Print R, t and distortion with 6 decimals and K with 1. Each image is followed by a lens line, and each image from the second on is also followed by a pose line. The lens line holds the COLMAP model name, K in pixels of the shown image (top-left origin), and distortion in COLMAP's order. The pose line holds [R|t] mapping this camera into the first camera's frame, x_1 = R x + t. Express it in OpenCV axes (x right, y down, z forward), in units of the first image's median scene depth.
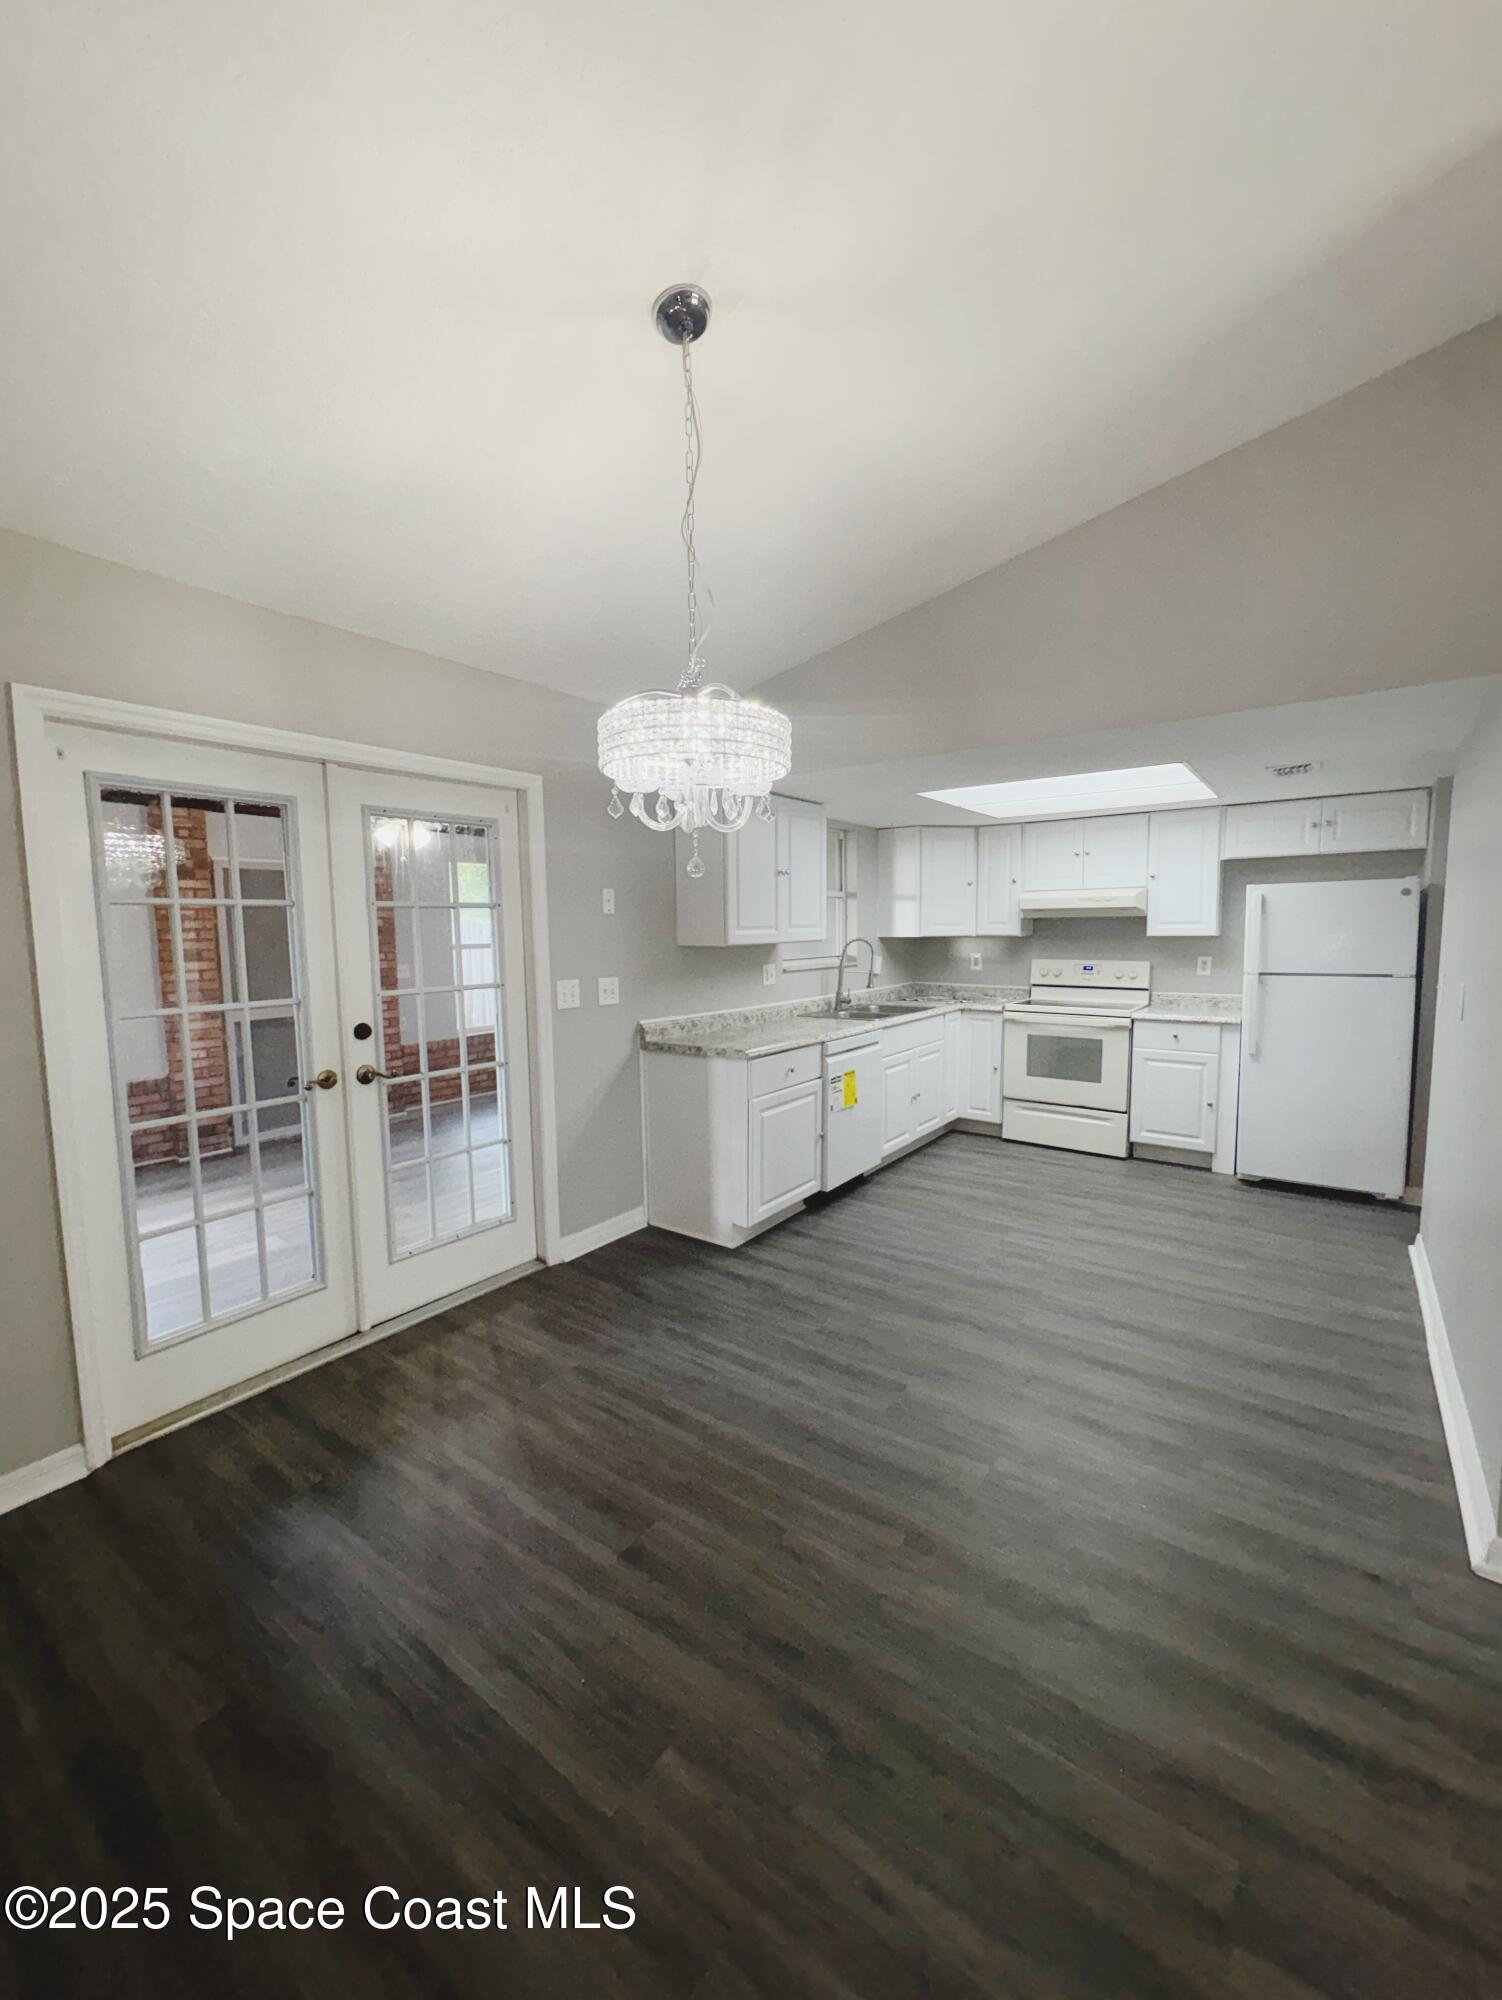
lens RADIAL K [[800.1, 0, 740.7], [0, 800.1, 1002.7], [0, 0, 1]] dist [0.004355, 0.000176]
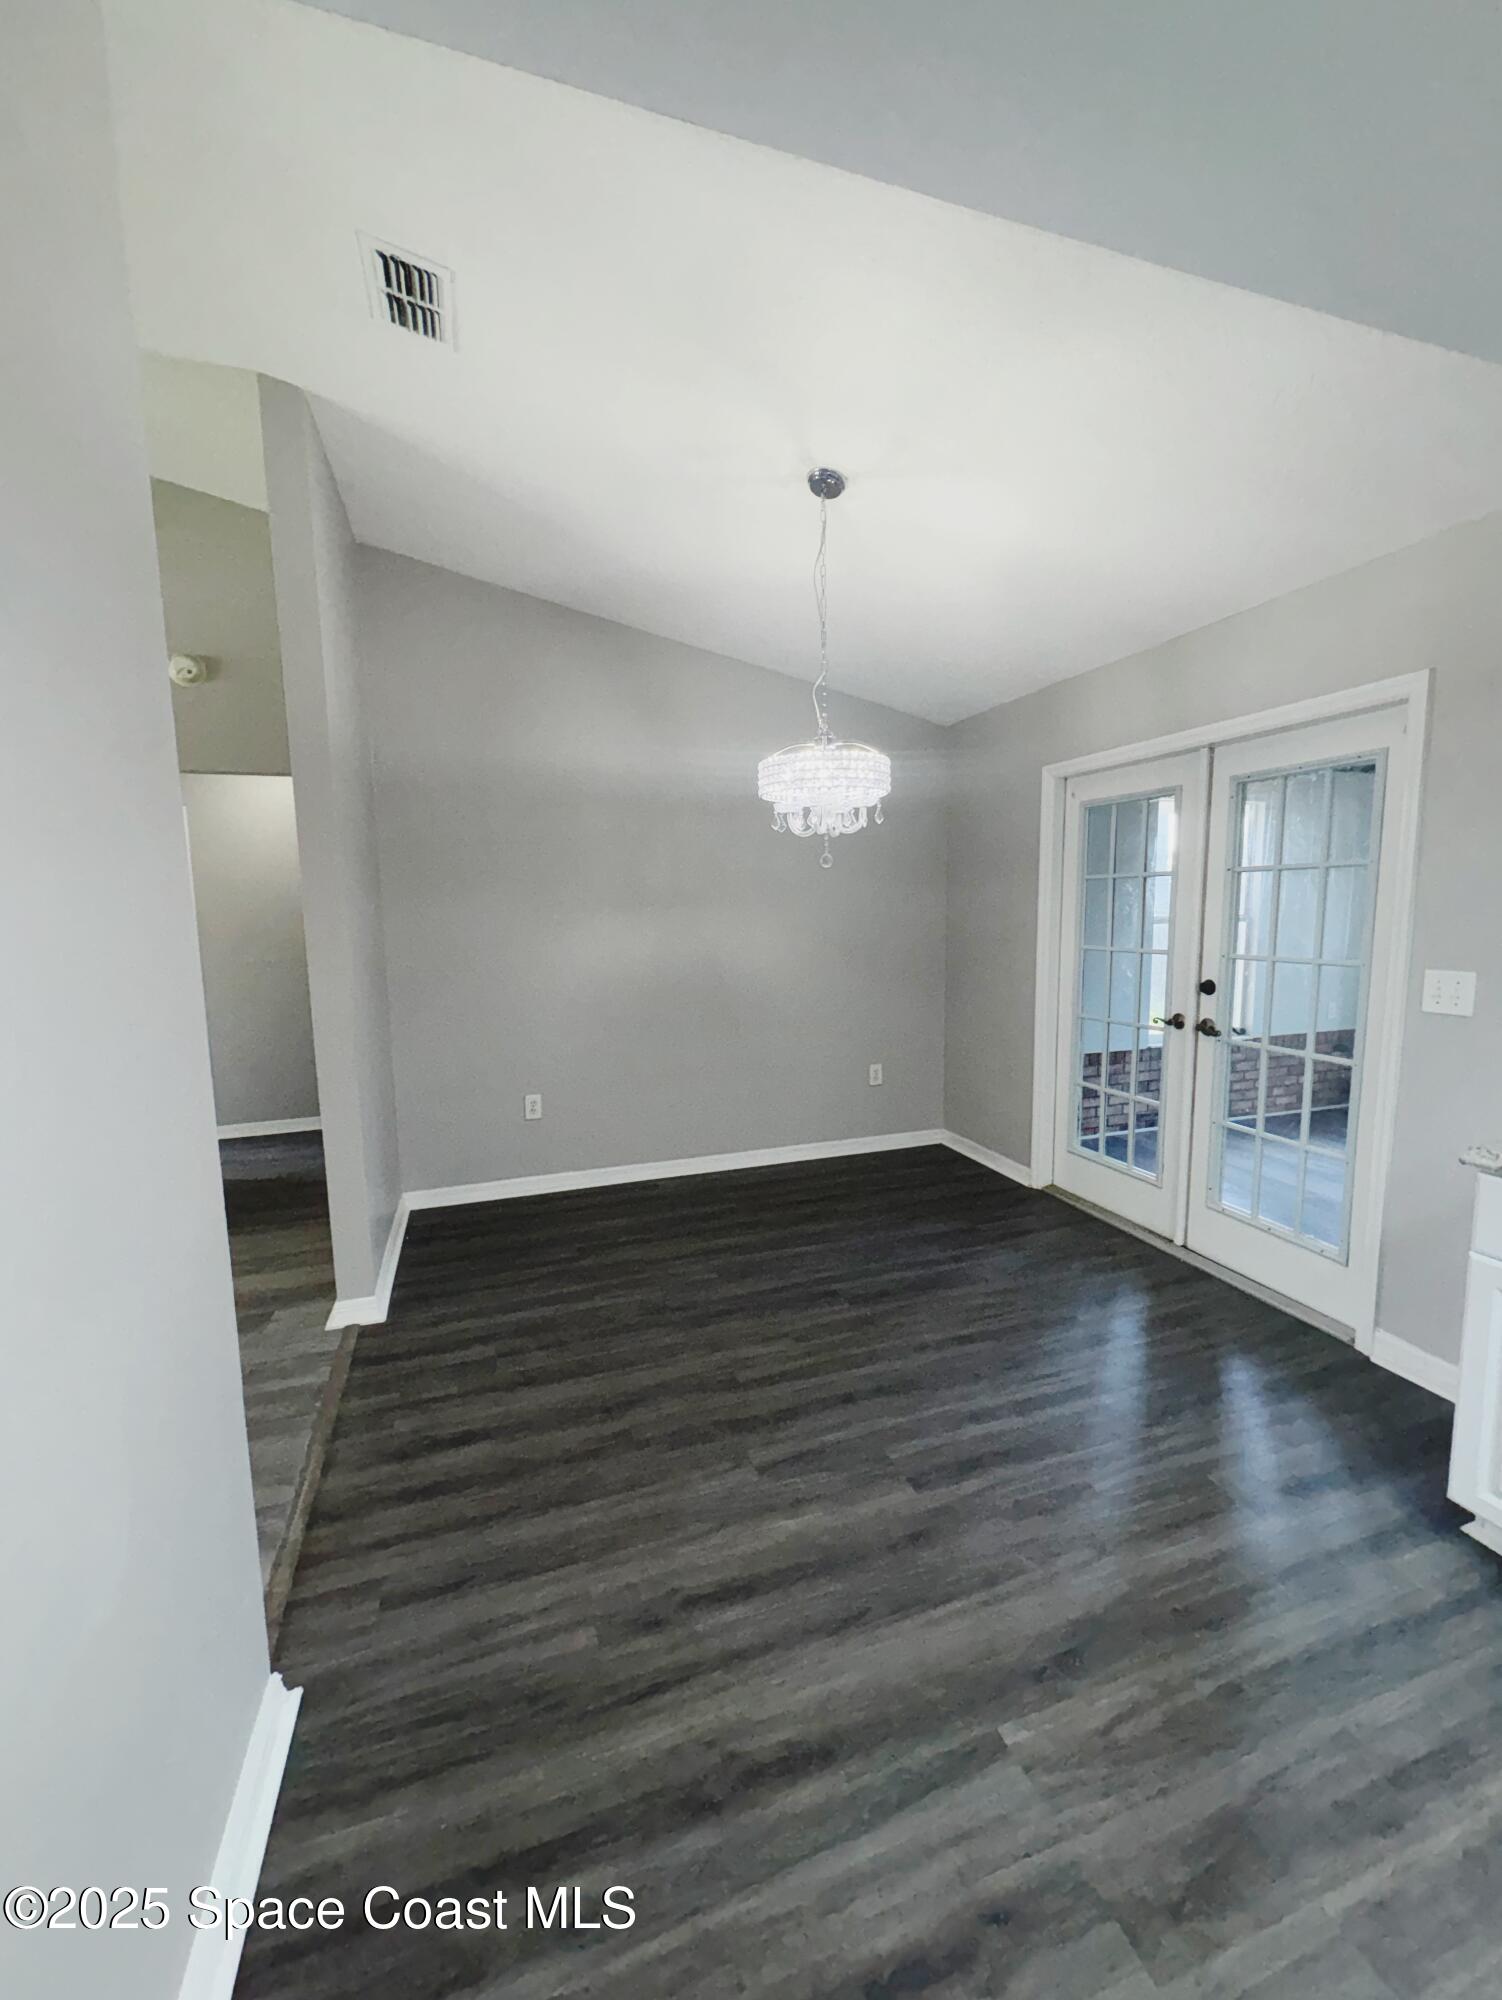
lens RADIAL K [[800.1, 0, 755.3], [0, 800.1, 1004.6], [0, 0, 1]] dist [0.004355, 0.000176]
pose [[-0.563441, 0.126536, -0.816409, 0.864142], [-0.051532, 0.980894, 0.187594, -0.127574], [0.824548, 0.147769, -0.546155, 1.206406]]
